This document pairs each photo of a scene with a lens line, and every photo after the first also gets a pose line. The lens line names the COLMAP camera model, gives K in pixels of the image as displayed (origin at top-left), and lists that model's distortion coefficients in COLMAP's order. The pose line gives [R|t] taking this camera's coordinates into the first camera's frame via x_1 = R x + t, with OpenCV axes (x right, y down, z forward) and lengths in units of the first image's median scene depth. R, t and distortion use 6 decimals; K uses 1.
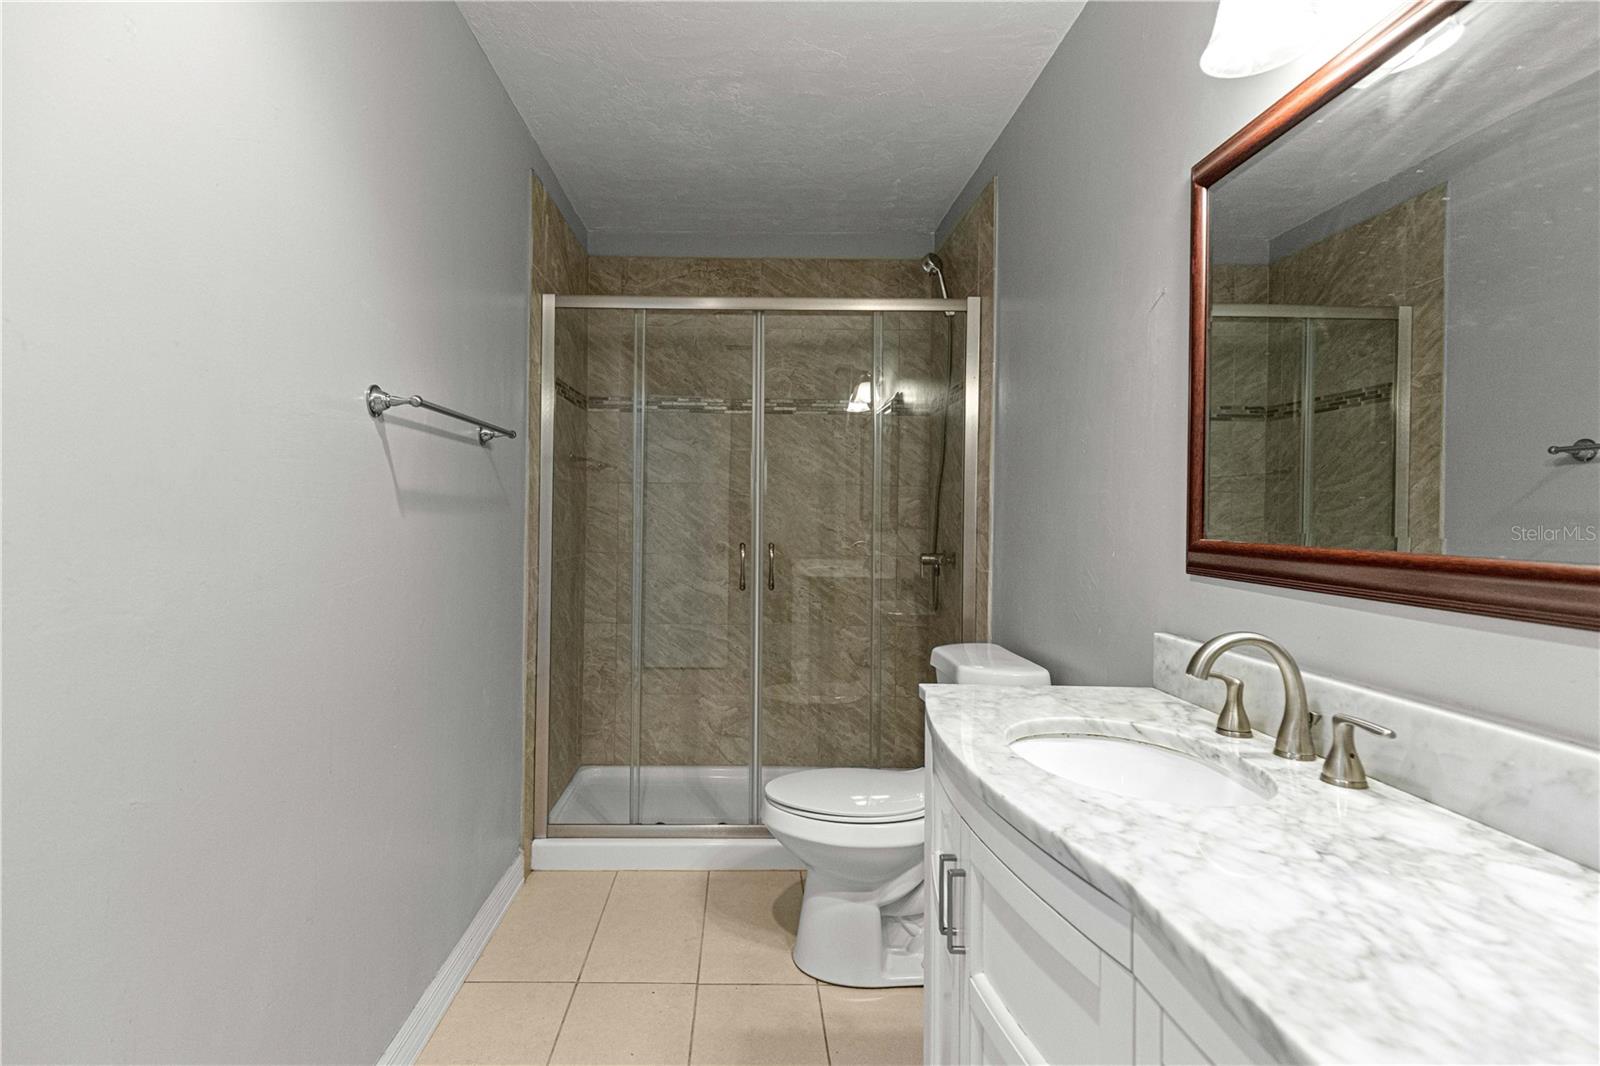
lens RADIAL K [[722.2, 0, 916.9], [0, 722.2, 511.7], [0, 0, 1]] dist [0.010419, -0.000729]
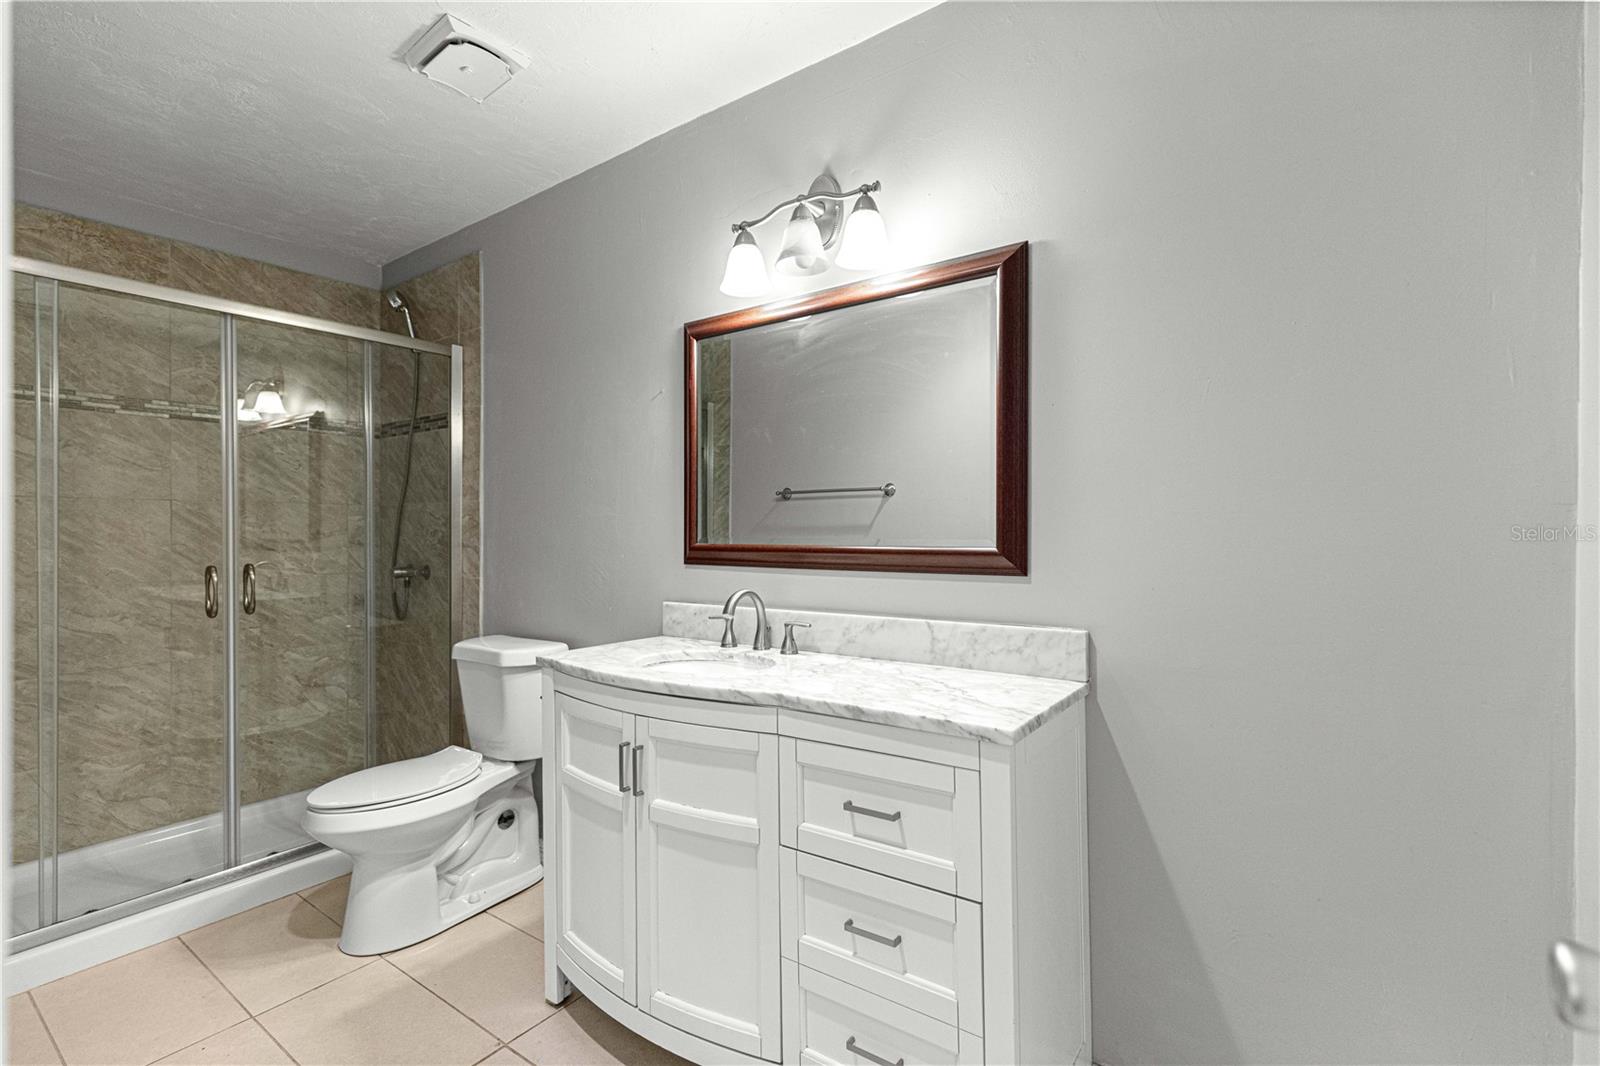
lens RADIAL K [[722.2, 0, 791.6], [0, 722.2, 536.2], [0, 0, 1]] dist [0.010419, -0.000729]
pose [[0.596770, -0.018382, 0.802202, -0.544842], [0.007277, 0.999820, 0.017496, -0.004761], [-0.802379, -0.004603, 0.596797, -0.135652]]
